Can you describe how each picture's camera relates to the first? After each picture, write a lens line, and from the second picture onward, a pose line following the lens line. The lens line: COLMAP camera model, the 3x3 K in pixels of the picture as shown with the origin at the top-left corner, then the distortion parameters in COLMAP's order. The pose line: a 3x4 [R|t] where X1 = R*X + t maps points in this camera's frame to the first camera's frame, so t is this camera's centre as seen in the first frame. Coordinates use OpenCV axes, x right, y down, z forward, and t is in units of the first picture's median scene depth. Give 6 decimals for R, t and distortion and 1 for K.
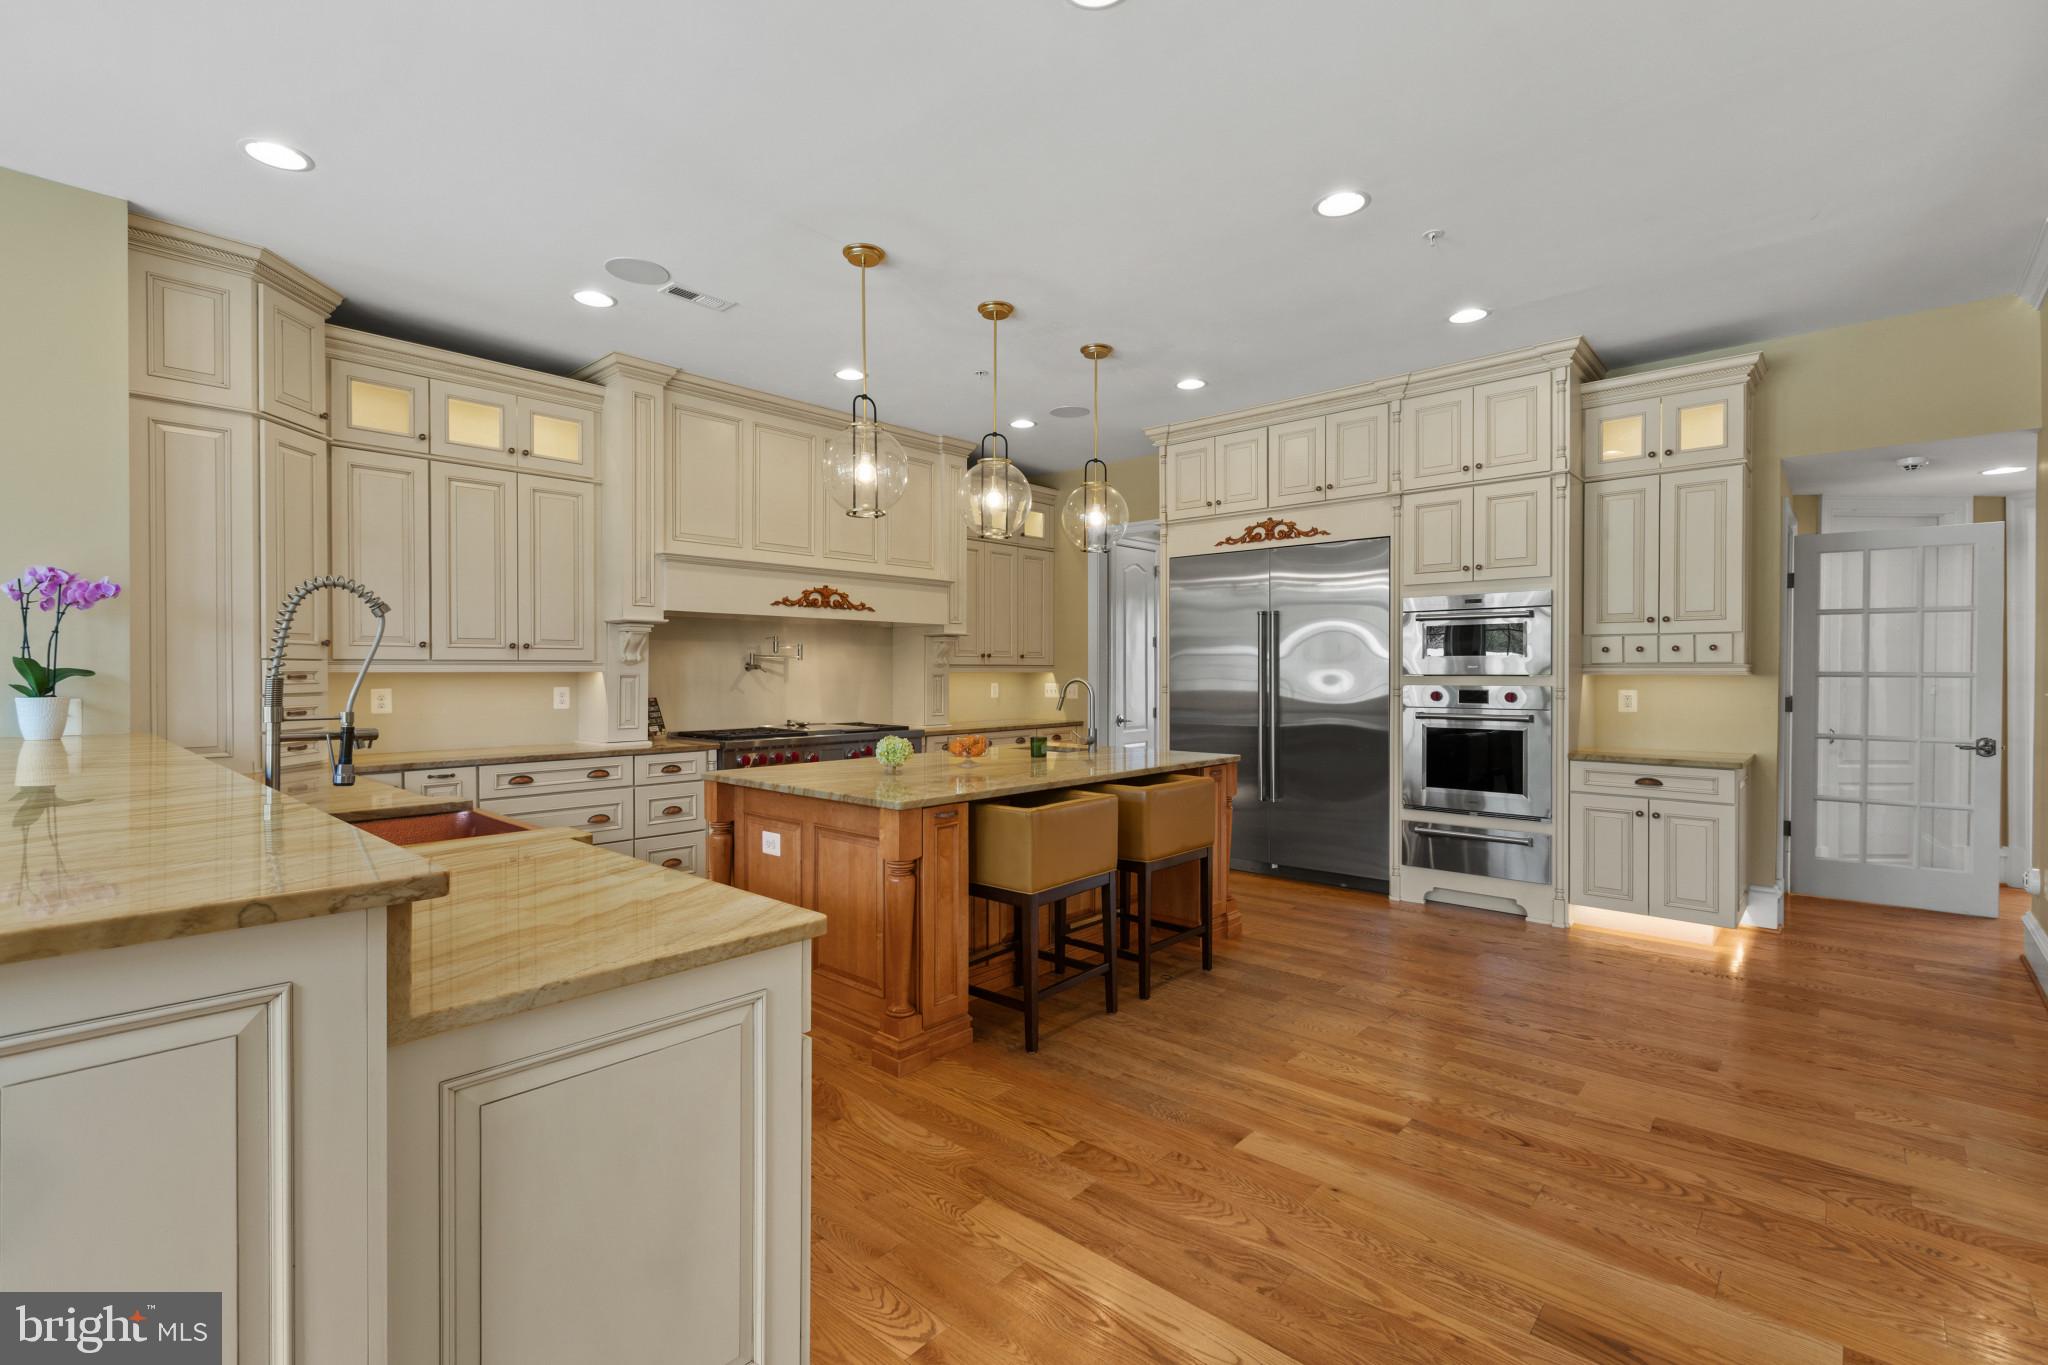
lens RADIAL K [[916.0, 0, 1011.1], [0, 916.0, 678.9], [0, 0, 1]] dist [-0.000012, 0.000132]
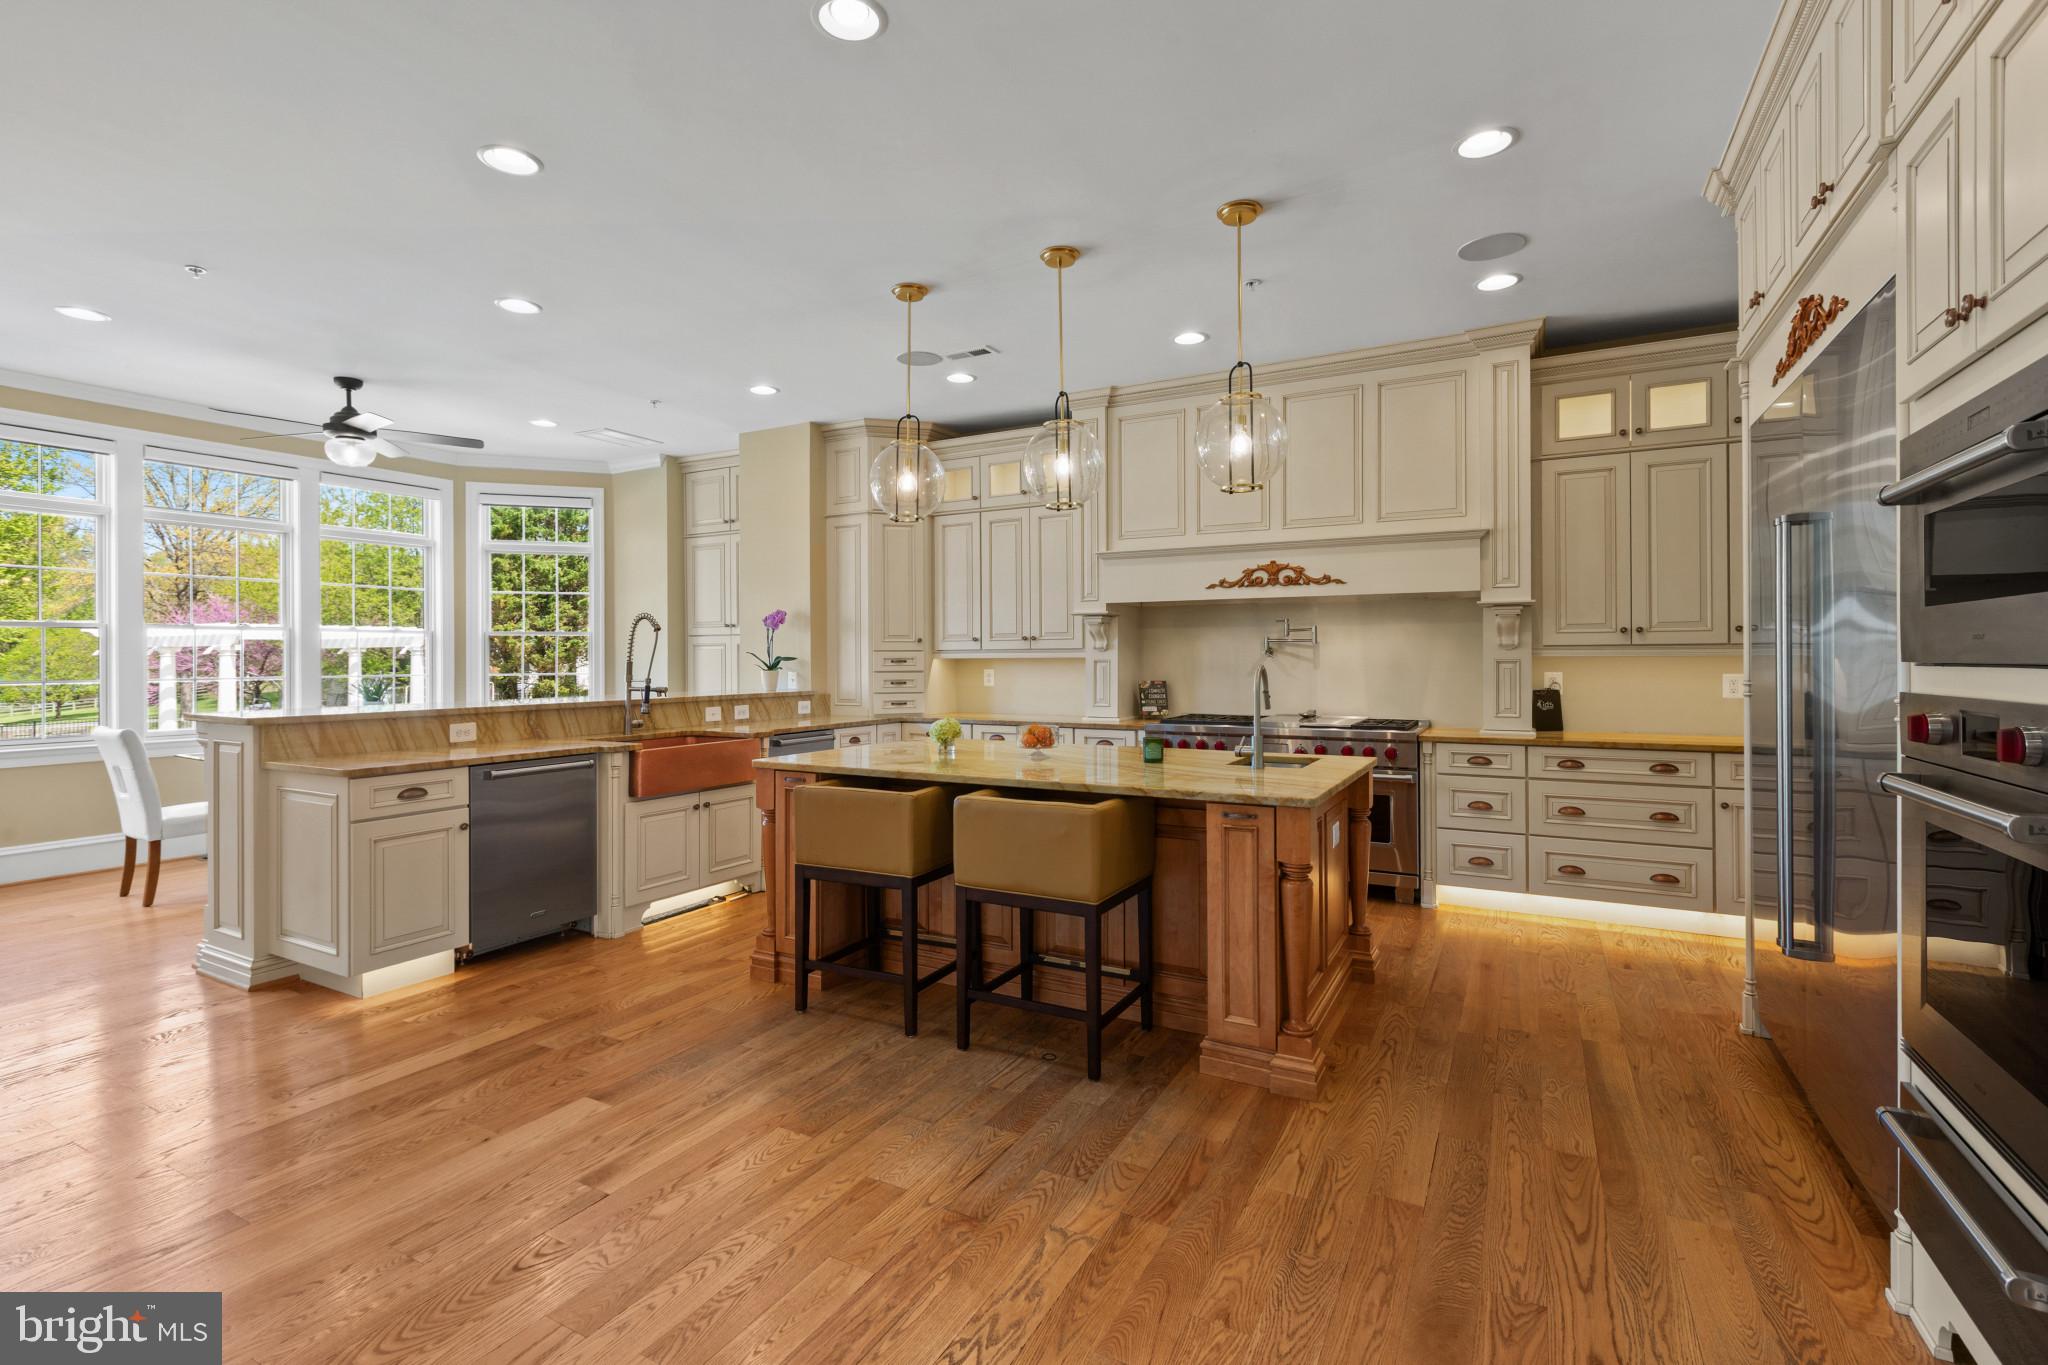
lens RADIAL K [[939.1, 0, 1017.4], [0, 939.1, 658.1], [0, 0, 1]] dist [0.001176, -0.000275]
pose [[0.236386, -0.001201, -0.971659, 0.877329], [-0.004559, 0.999987, -0.002345, -0.004525], [0.971649, 0.004984, 0.236377, 0.747865]]
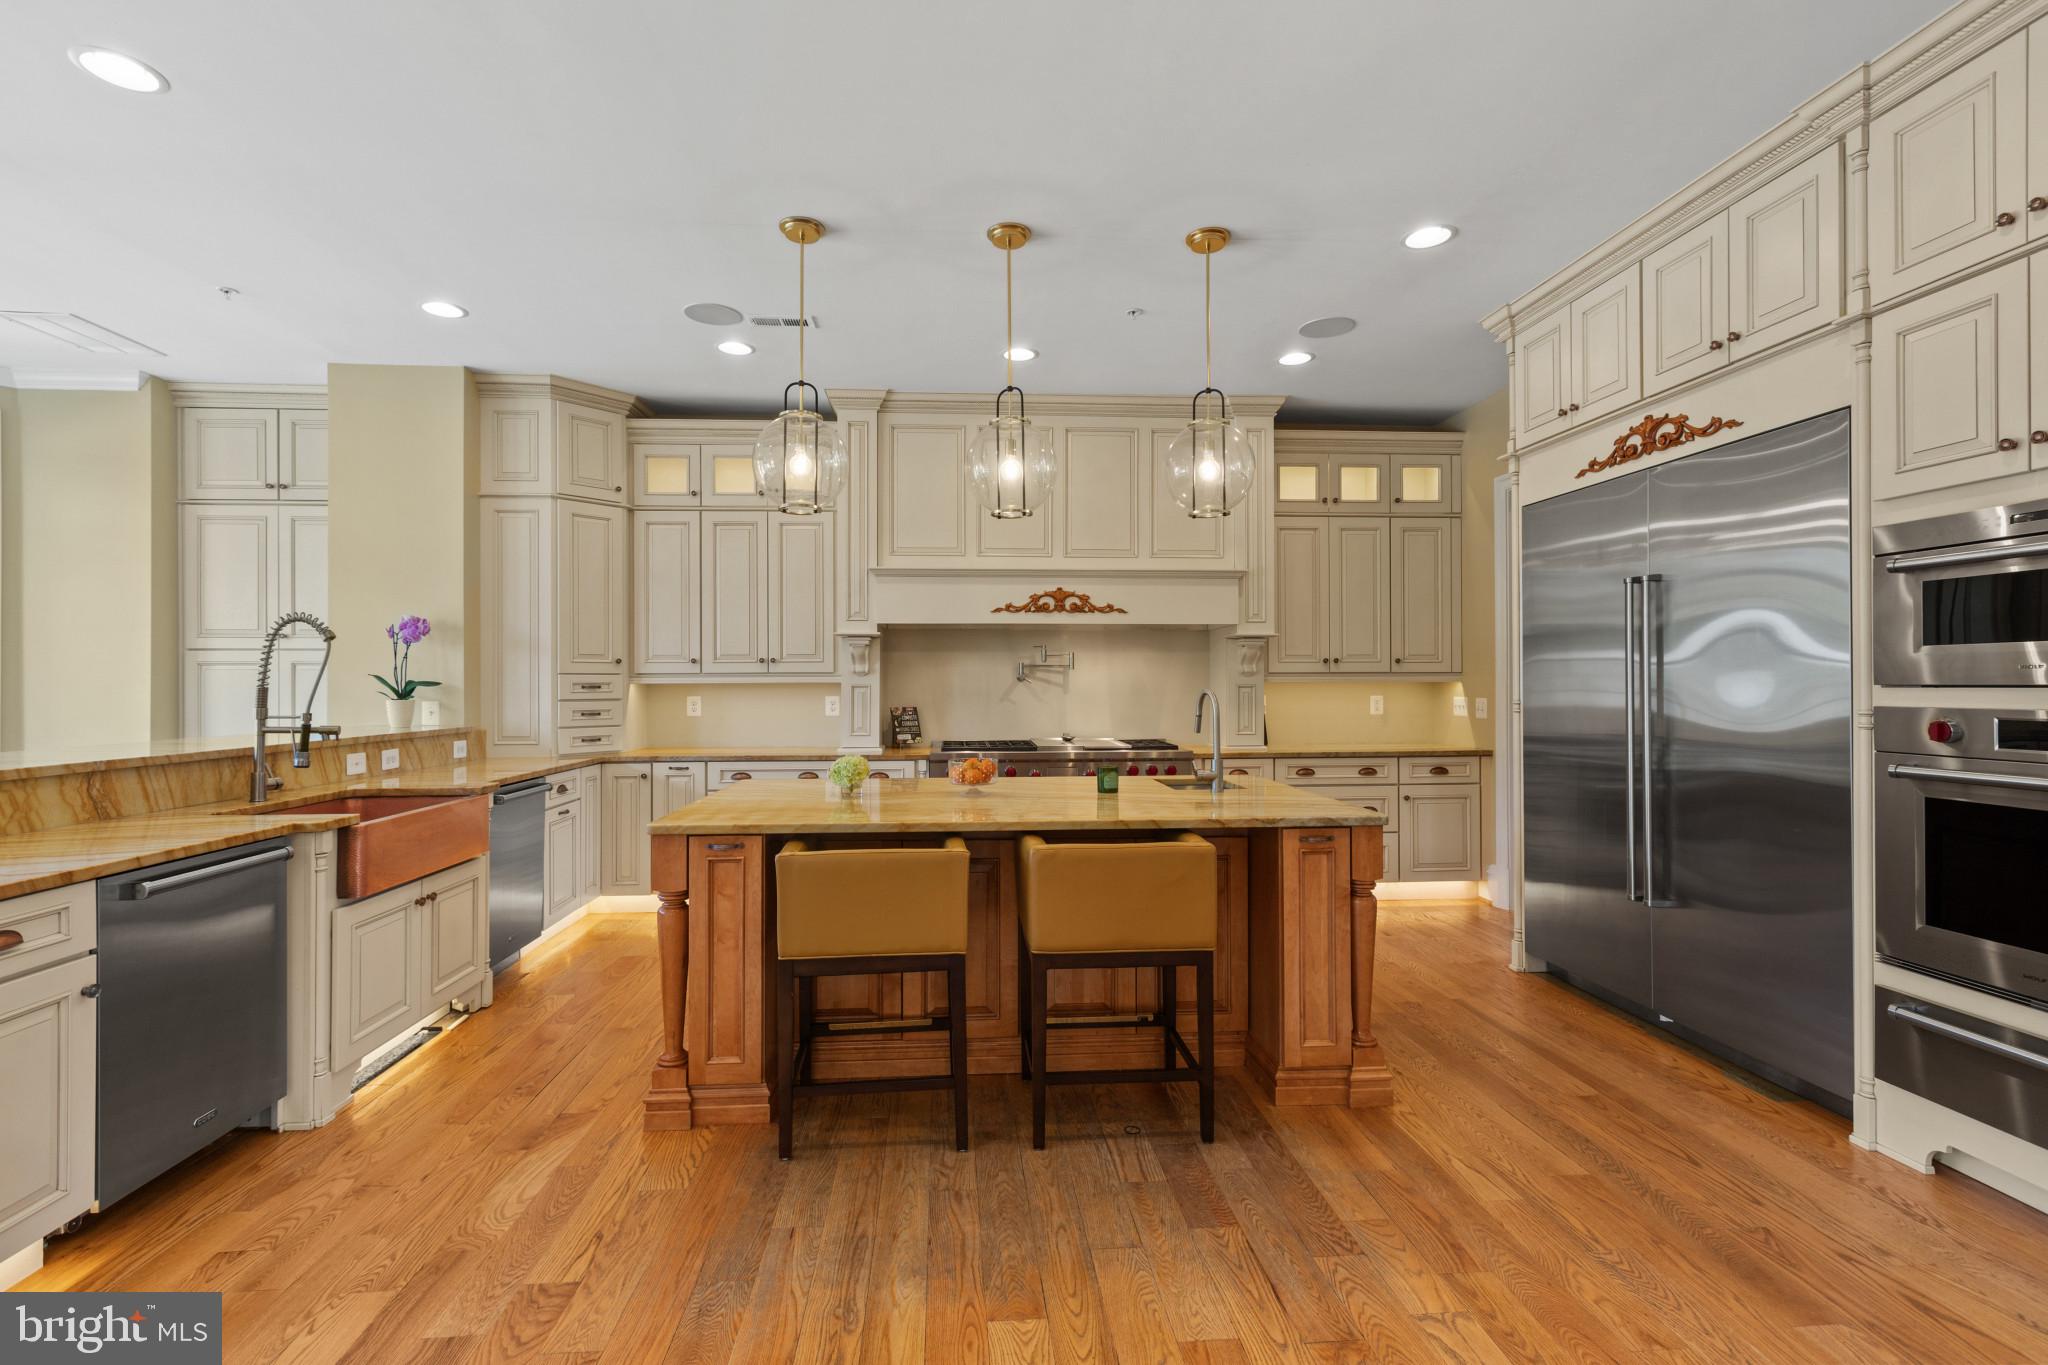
lens RADIAL K [[916.0, 0, 1011.1], [0, 916.0, 678.9], [0, 0, 1]] dist [-0.000012, 0.000132]
pose [[0.725416, -0.005232, -0.688291, 0.544202], [-0.003088, 0.999936, -0.010855, -0.001099], [0.688304, 0.010000, 0.725354, 0.420317]]
